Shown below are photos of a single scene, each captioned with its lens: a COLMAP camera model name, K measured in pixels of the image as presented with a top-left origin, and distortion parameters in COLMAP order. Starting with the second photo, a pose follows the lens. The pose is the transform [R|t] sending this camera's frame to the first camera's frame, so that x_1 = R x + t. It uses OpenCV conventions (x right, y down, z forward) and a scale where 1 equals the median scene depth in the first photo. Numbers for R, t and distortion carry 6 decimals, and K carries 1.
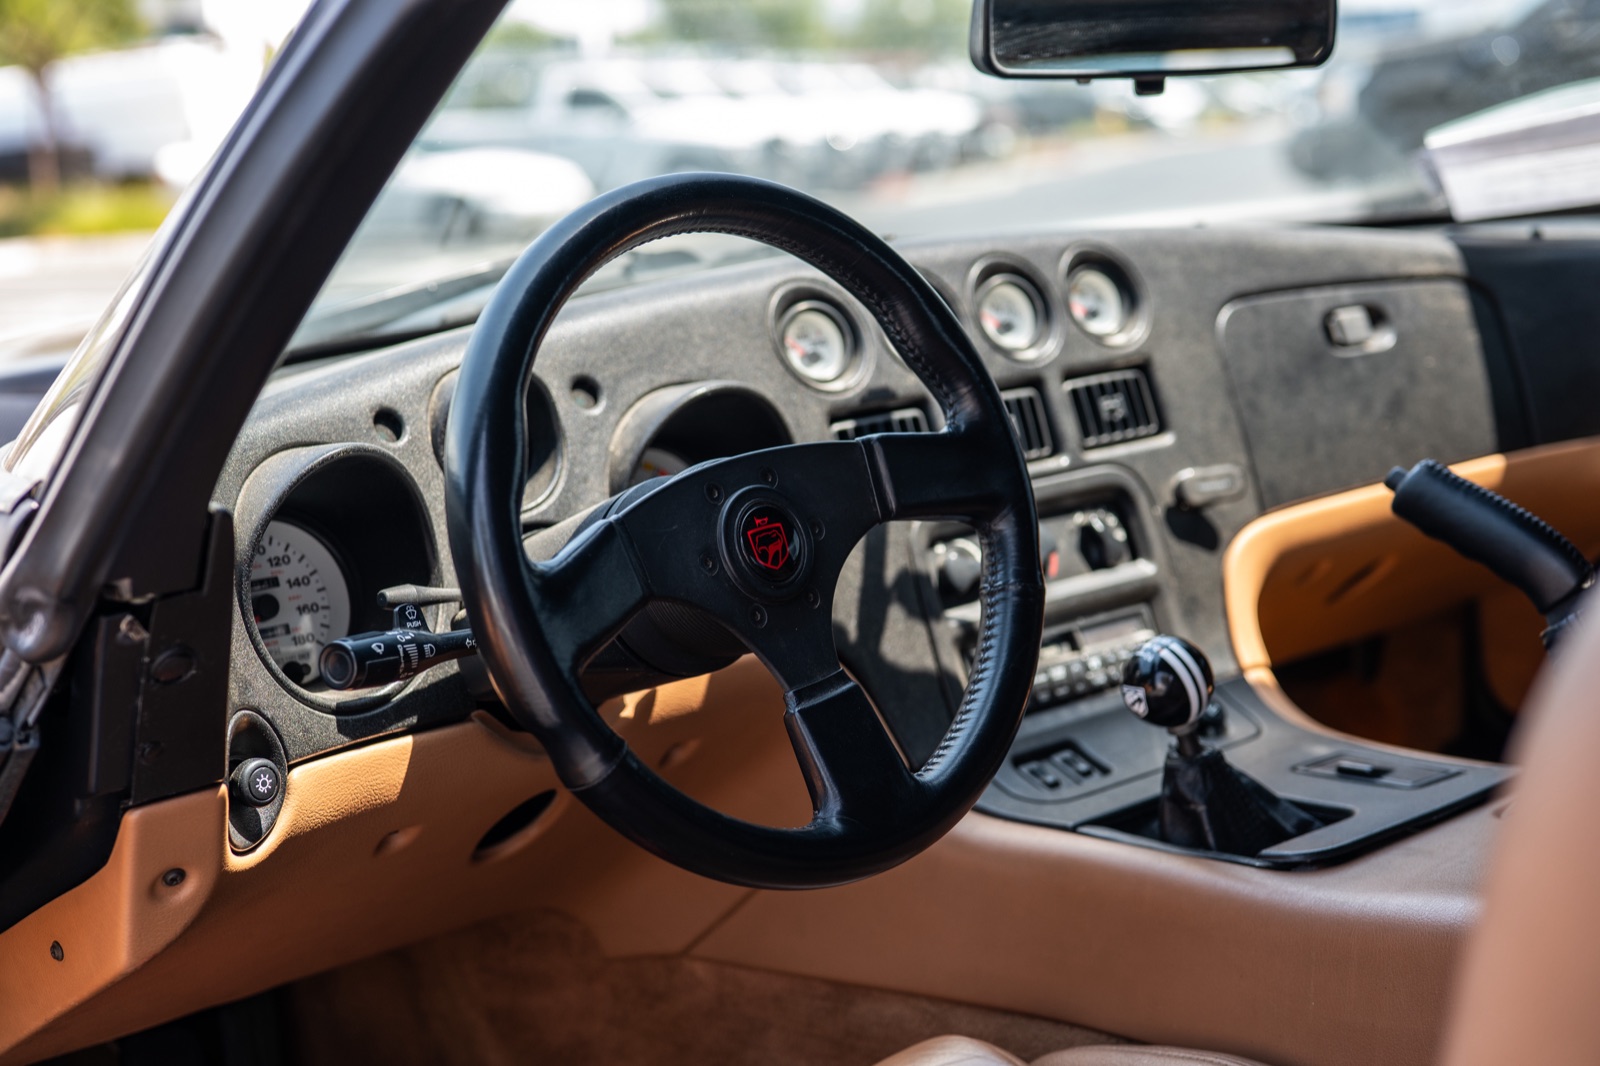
lens RADIAL K [[2164.6, 0, 799.9], [0, 2164.6, 457.8], [0, 0, 1]] dist [0.030446, -0.059600]
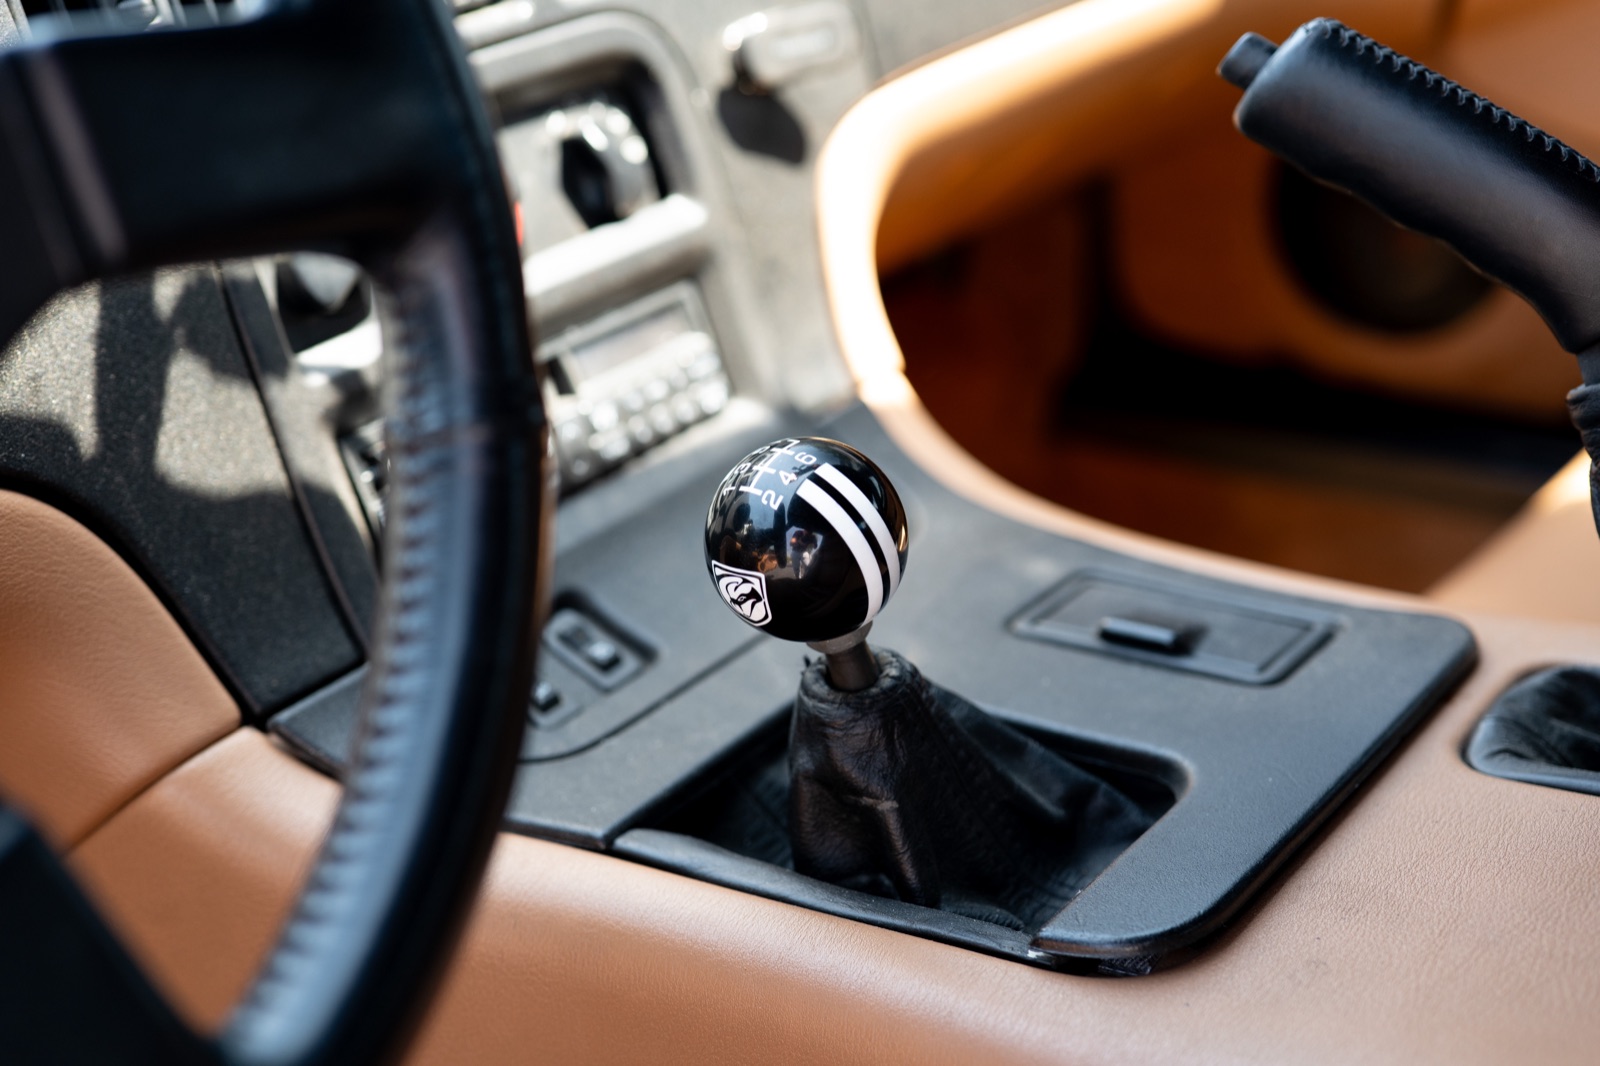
lens RADIAL K [[2164.6, 0, 799.9], [0, 2164.6, 457.8], [0, 0, 1]] dist [0.030446, -0.059600]
pose [[0.959359, -0.082791, 0.269769, 0.041779], [0.013114, 0.968041, 0.250450, -0.023235], [-0.281882, -0.236734, 0.929785, 0.511680]]
